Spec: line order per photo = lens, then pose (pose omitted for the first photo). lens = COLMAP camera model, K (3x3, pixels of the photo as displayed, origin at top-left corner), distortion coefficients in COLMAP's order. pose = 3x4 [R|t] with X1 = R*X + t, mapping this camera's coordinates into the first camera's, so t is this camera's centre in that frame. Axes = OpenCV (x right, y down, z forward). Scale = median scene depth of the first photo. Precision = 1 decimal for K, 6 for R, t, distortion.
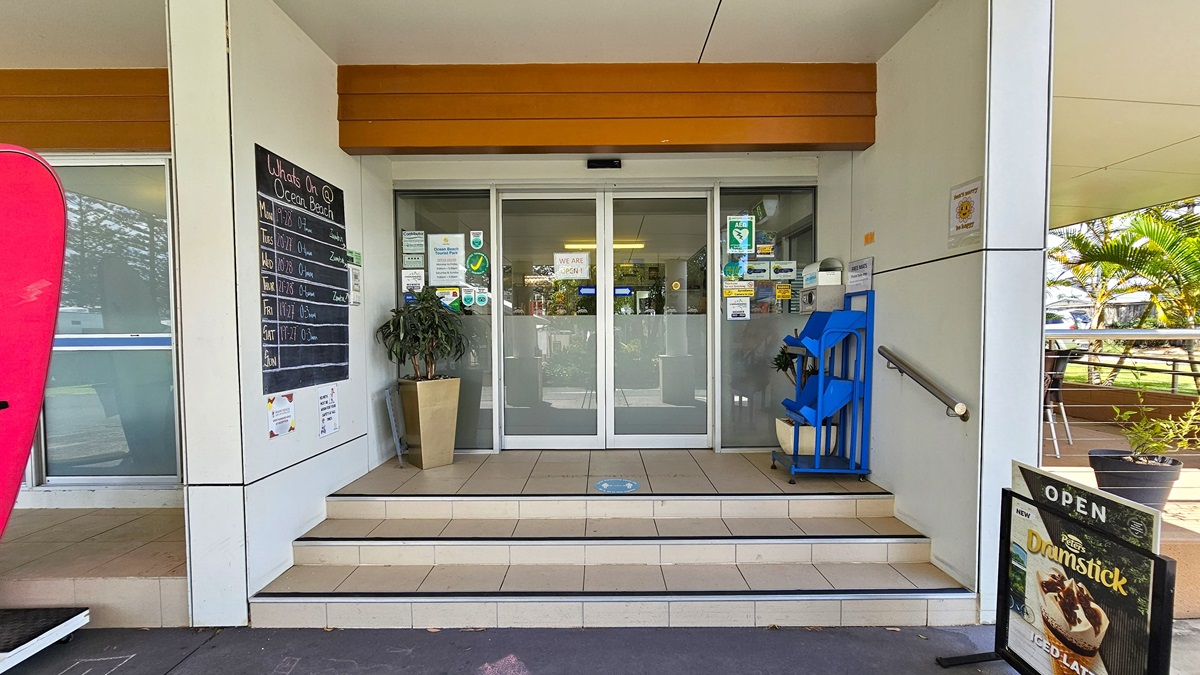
lens RADIAL K [[492.0, 0, 598.4], [0, 492.0, 352.9], [0, 0, 1]] dist [-0.007918, 0.004460]
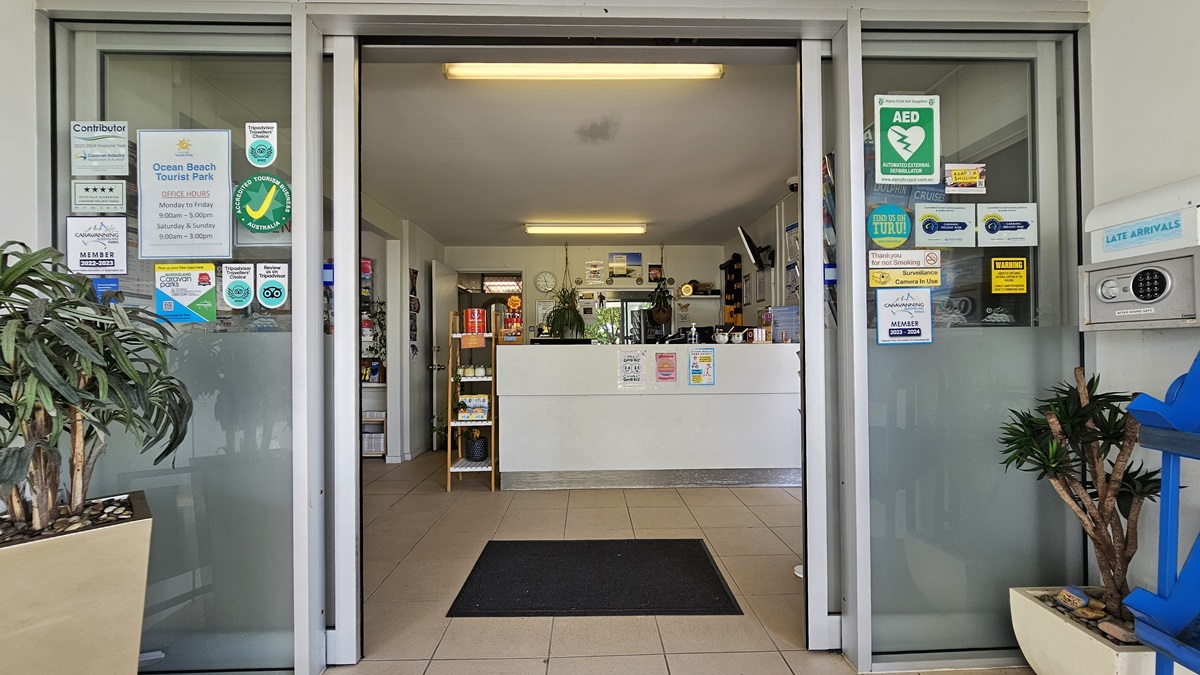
lens RADIAL K [[498.3, 0, 618.0], [0, 498.3, 344.9], [0, 0, 1]] dist [-0.000558, 0.000040]
pose [[0.997681, -0.002840, 0.068004, 0.014517], [0.006079, 0.998854, -0.047469, -0.047048], [-0.067791, 0.047773, 0.996555, 0.598224]]
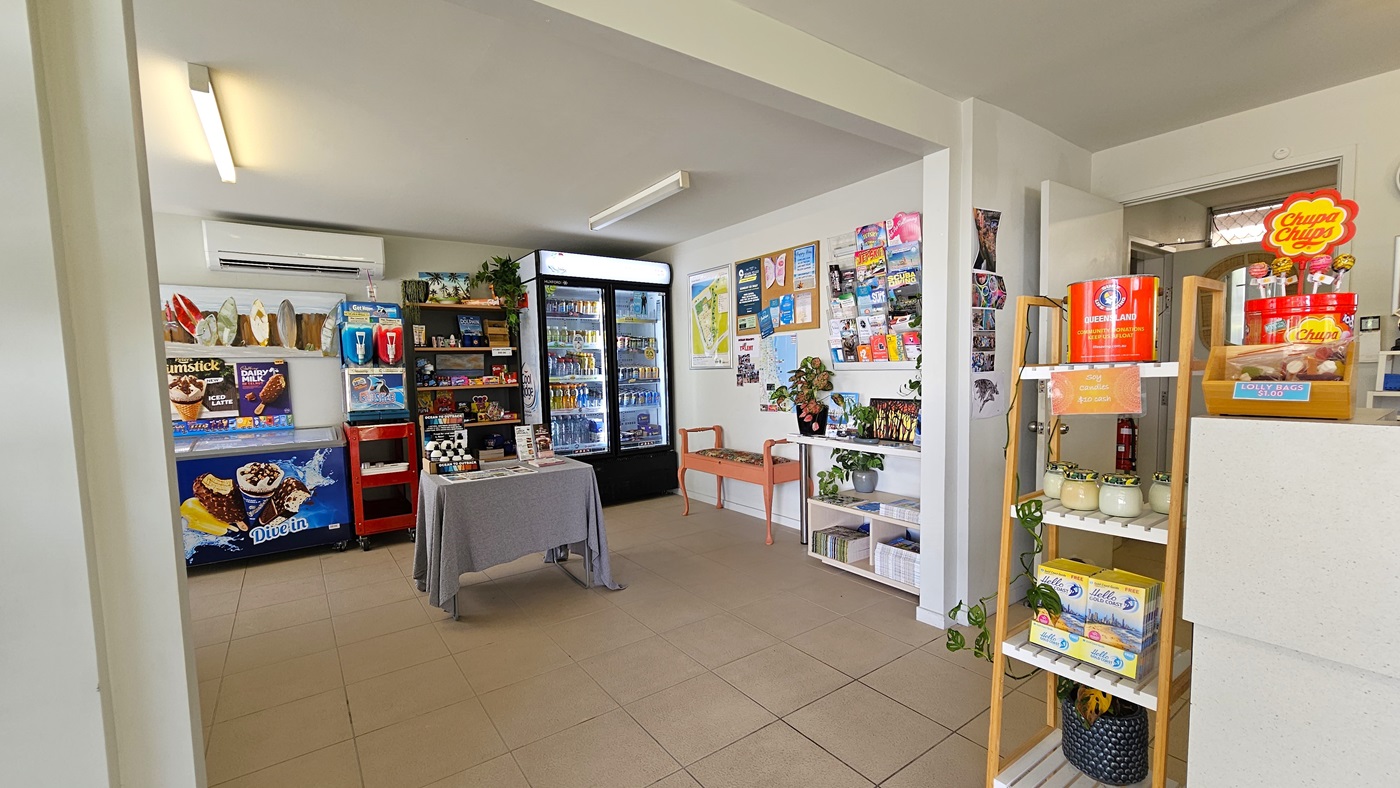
lens RADIAL K [[574.0, 0, 698.1], [0, 574.0, 411.9], [0, 0, 1]] dist [-0.007918, 0.004460]
pose [[0.590921, 0.053522, -0.804952, -0.074043], [-0.009200, 0.998179, 0.059616, -0.108935], [0.806677, -0.027823, 0.590338, 1.222182]]
